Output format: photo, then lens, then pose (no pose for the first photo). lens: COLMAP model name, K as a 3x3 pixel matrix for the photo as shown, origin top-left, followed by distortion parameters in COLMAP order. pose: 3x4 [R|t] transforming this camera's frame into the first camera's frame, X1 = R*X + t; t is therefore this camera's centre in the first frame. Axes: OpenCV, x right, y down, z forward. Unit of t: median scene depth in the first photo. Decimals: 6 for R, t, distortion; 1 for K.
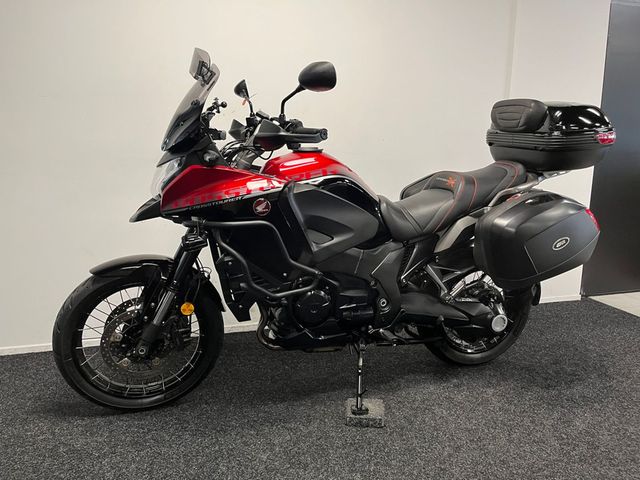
lens RADIAL K [[480.6, 0, 320.0], [0, 480.6, 240.0], [0, 0, 1]] dist [0.083650, -0.114369]
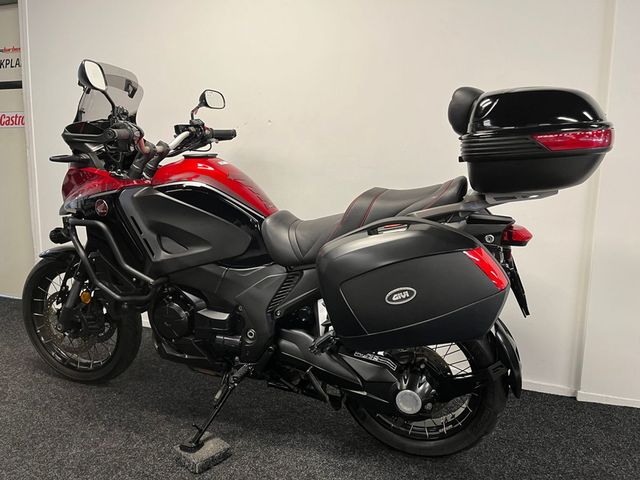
lens RADIAL K [[480.6, 0, 320.0], [0, 480.6, 240.0], [0, 0, 1]] dist [0.083650, -0.114369]
pose [[0.807142, 0.102172, -0.581449, 0.709593], [-0.130180, 0.991469, -0.006488, -0.045196], [0.575825, 0.080930, 0.813557, 0.358330]]
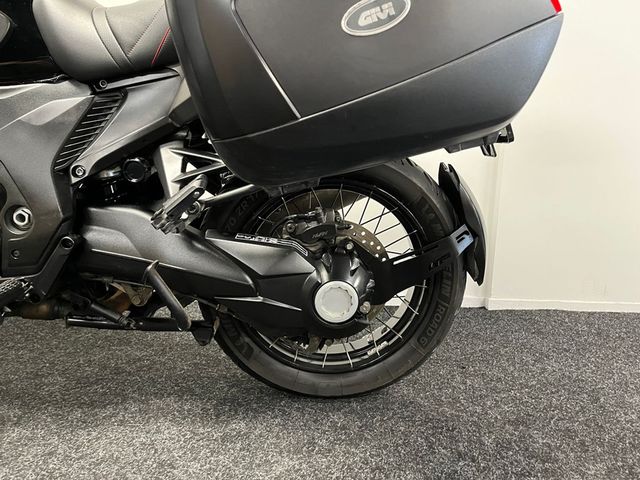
lens RADIAL K [[480.6, 0, 320.0], [0, 480.6, 240.0], [0, 0, 1]] dist [0.083650, -0.114369]
pose [[0.965750, 0.069122, -0.250097, 0.495160], [-0.076909, 0.996807, -0.021487, 0.139120], [0.247813, 0.039986, 0.967982, 0.645837]]
